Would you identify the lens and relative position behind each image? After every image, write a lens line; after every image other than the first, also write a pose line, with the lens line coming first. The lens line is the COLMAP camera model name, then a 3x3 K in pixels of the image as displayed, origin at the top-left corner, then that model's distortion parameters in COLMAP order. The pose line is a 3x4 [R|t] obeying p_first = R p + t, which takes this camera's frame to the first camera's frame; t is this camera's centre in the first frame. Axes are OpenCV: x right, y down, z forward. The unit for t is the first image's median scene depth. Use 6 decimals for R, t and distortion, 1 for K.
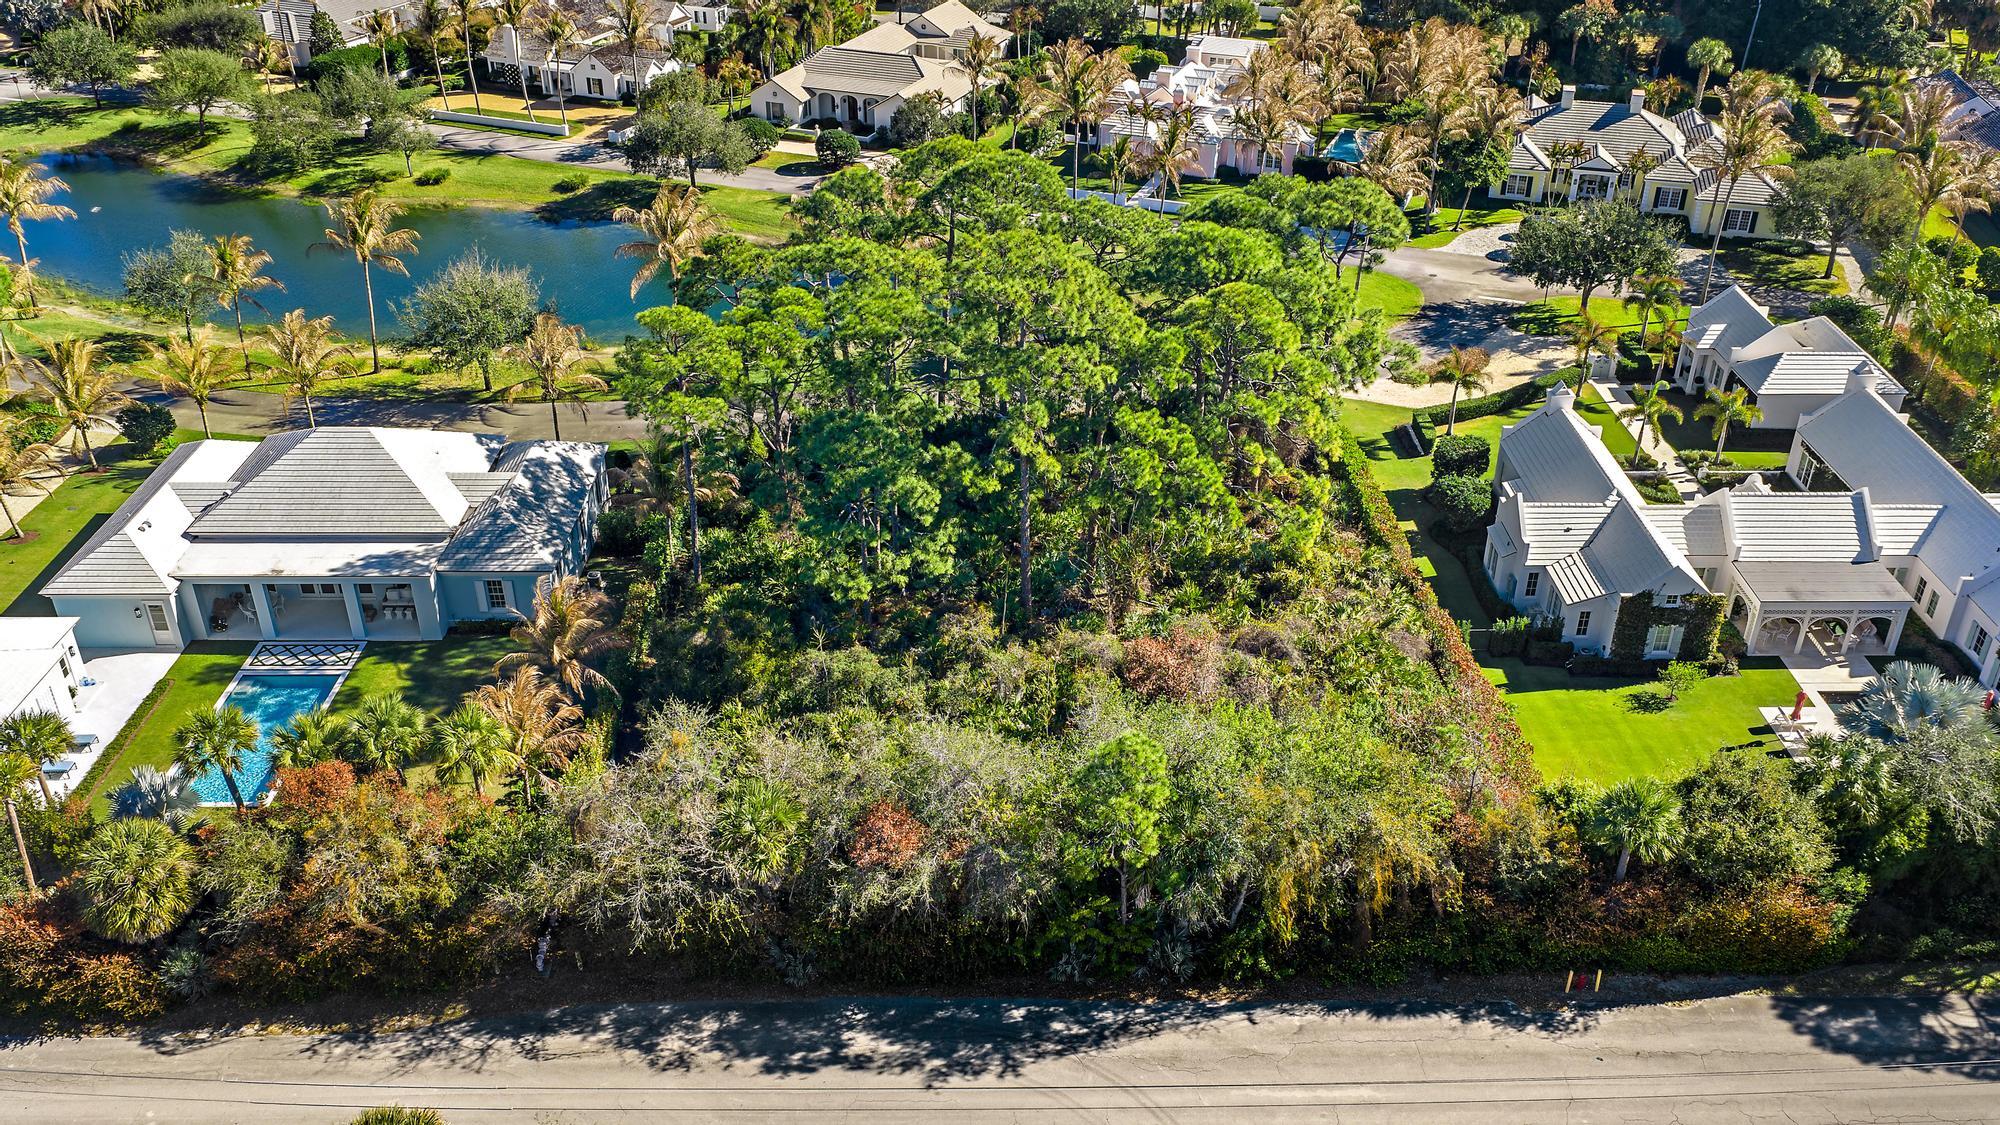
lens RADIAL K [[1641.4, 0, 1008.9], [0, 1641.4, 562.2], [0, 0, 1]] dist [0.019651, -0.030948]
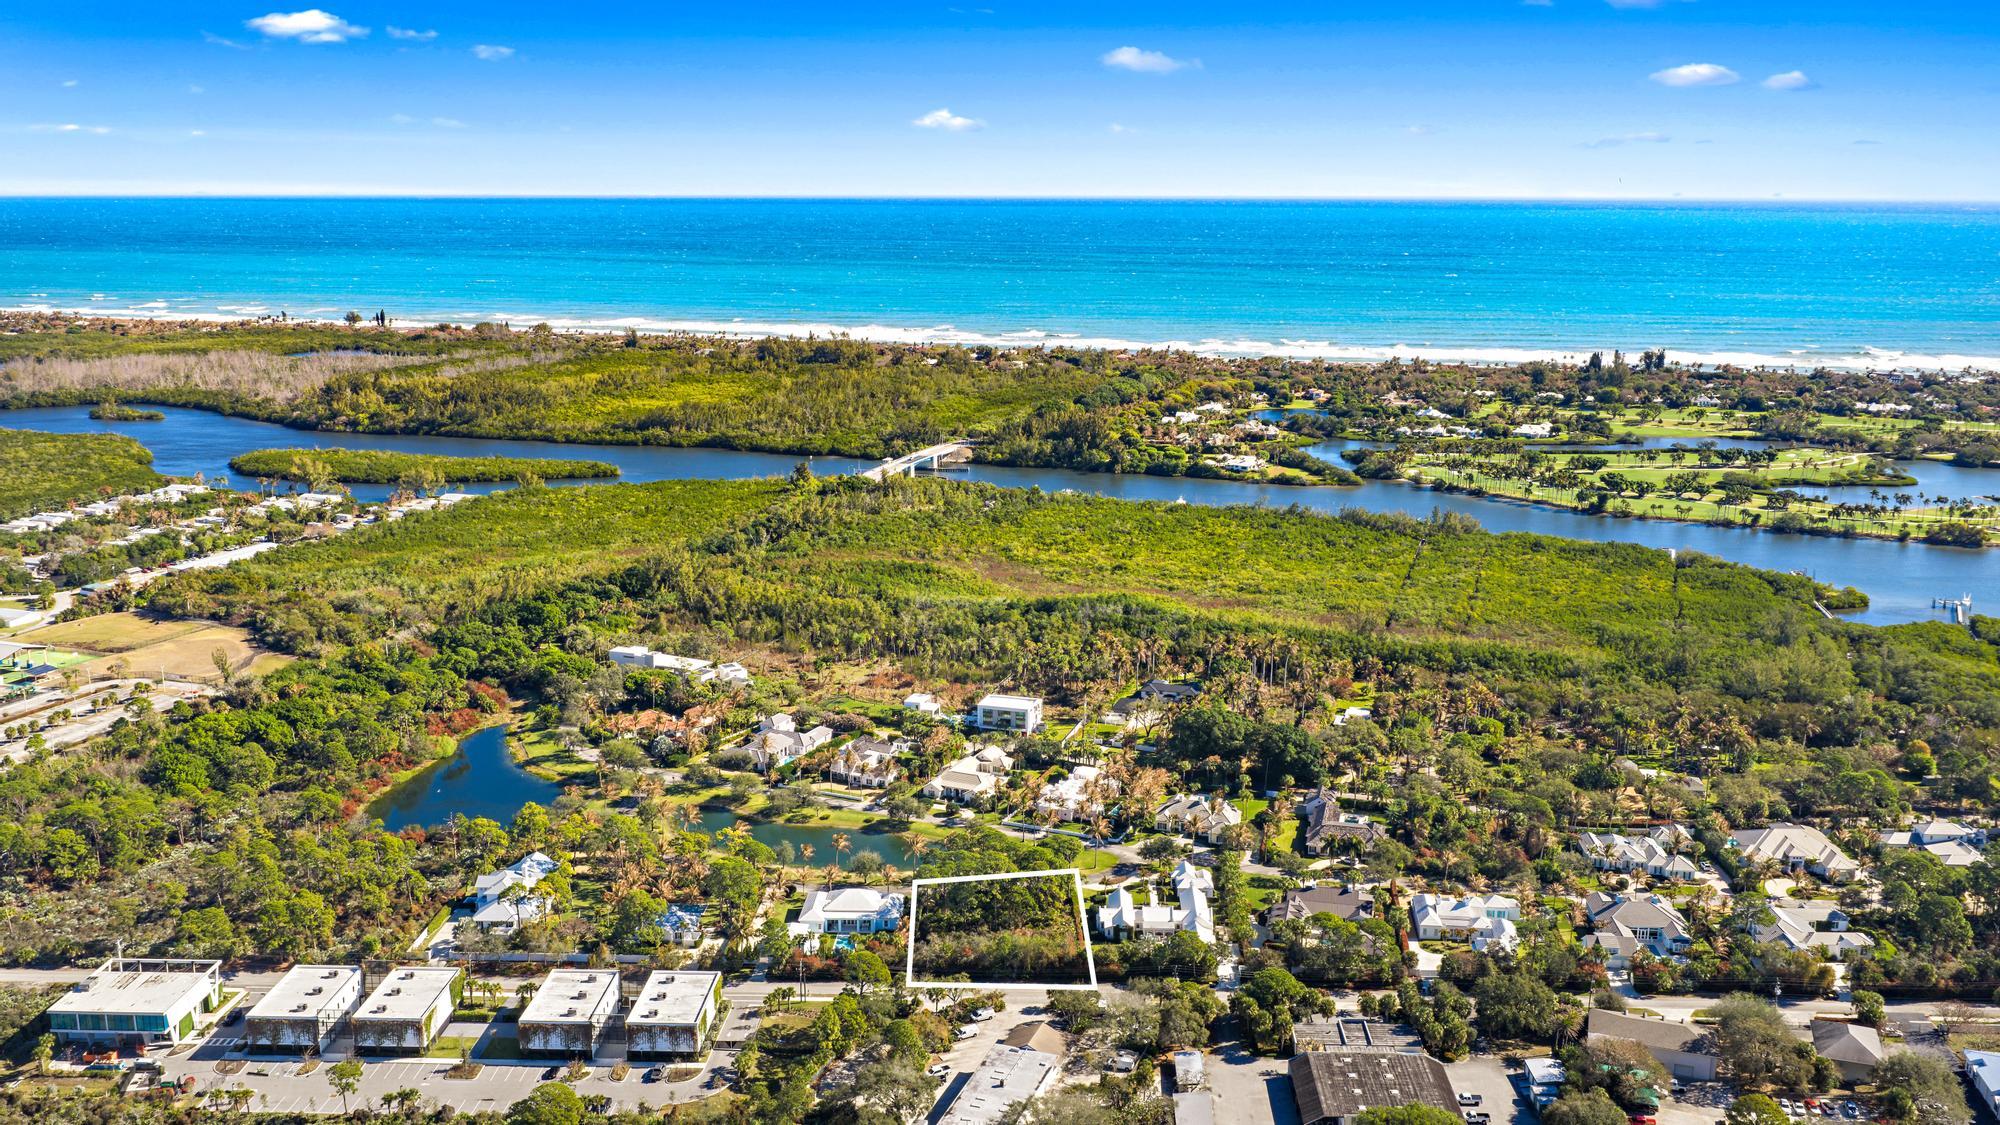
lens RADIAL K [[1671.0, 0, 1004.4], [0, 1671.0, 571.6], [0, 0, 1]] dist [0.026330, -0.044376]
pose [[0.998846, 0.006514, -0.047577, 0.262706], [-0.020681, 0.952524, -0.303760, 0.521926], [0.043340, 0.304393, 0.951560, -3.990515]]
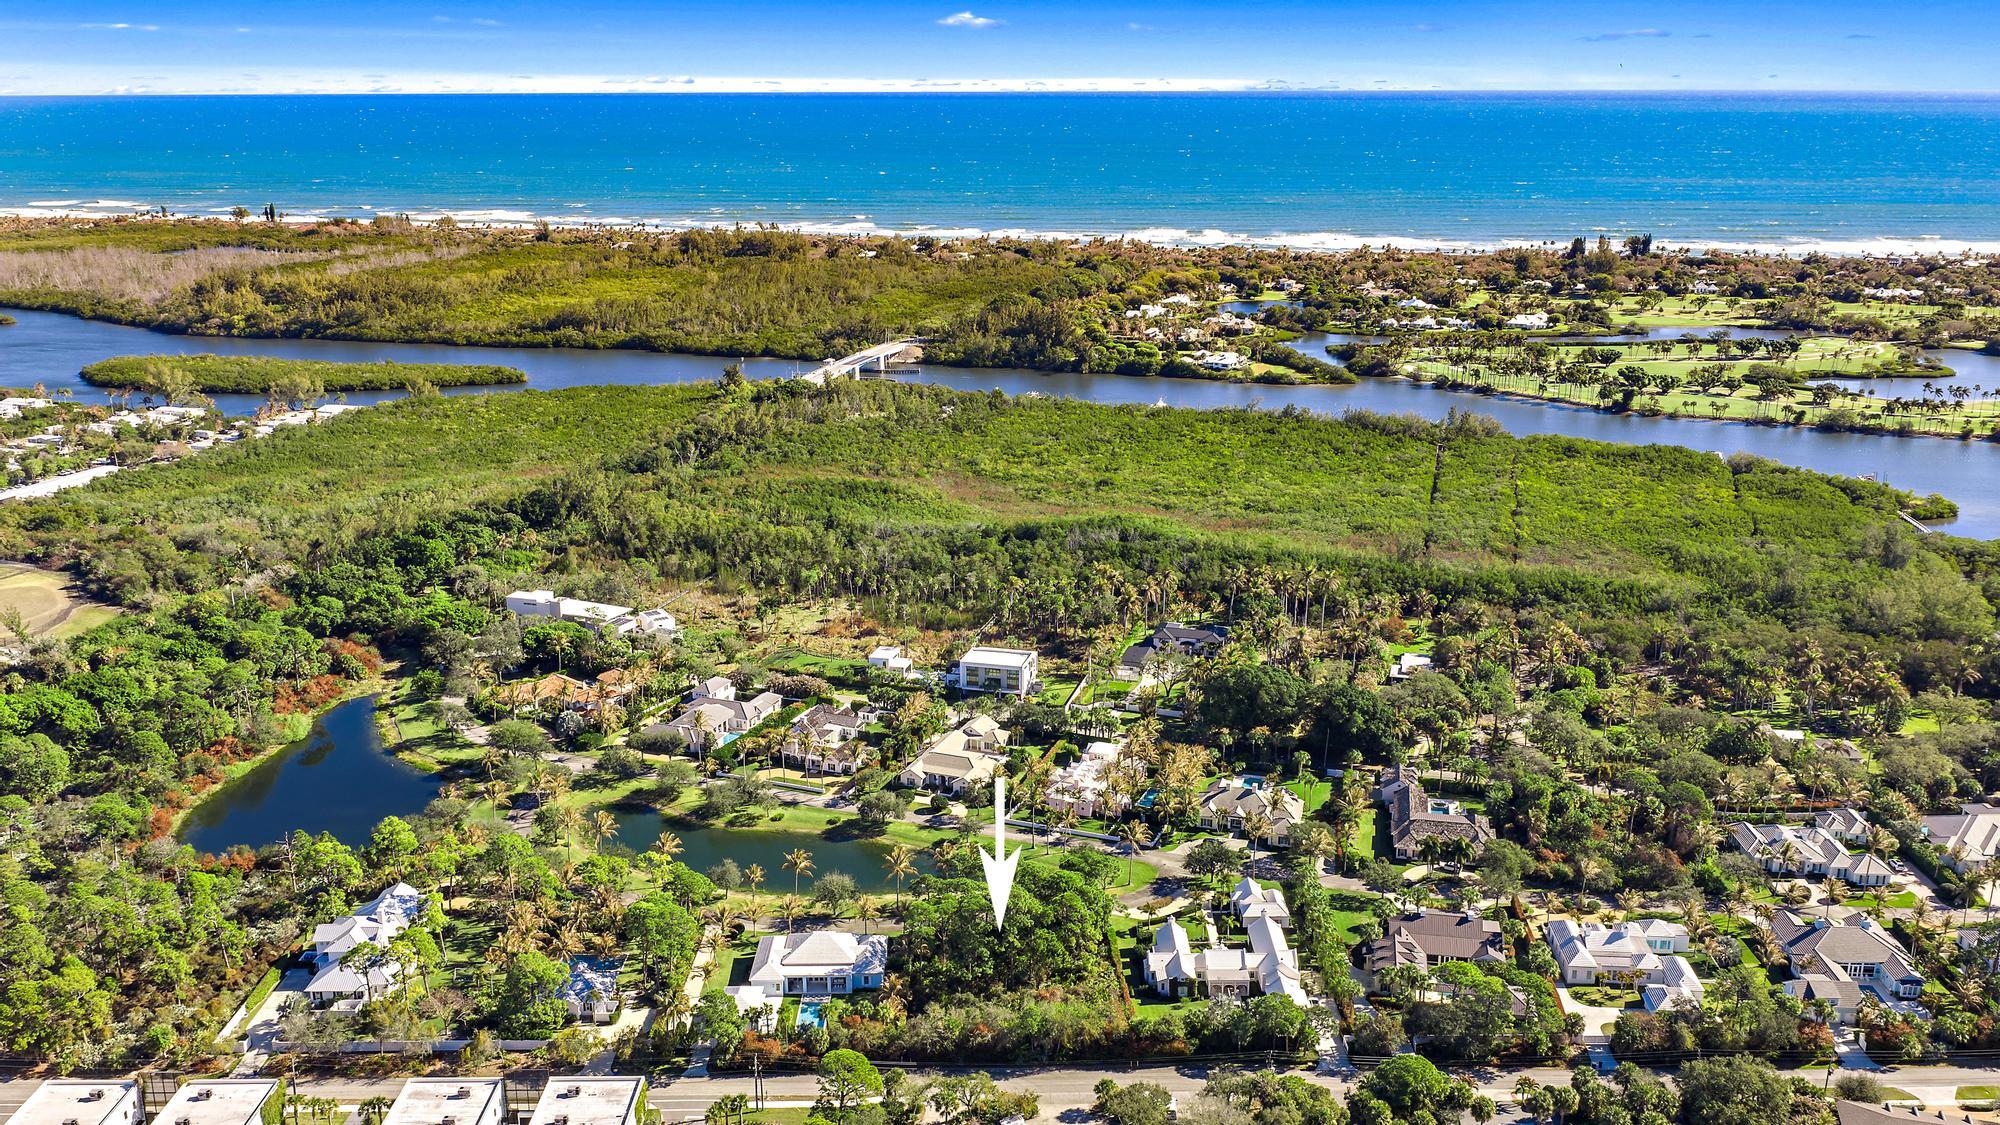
lens RADIAL K [[1671.0, 0, 1004.4], [0, 1671.0, 571.6], [0, 0, 1]] dist [0.026330, -0.044376]
pose [[0.999951, -0.006499, -0.007432, 0.026804], [0.004463, 0.969028, -0.246910, 0.059242], [0.008807, 0.246865, 0.969010, -2.816796]]
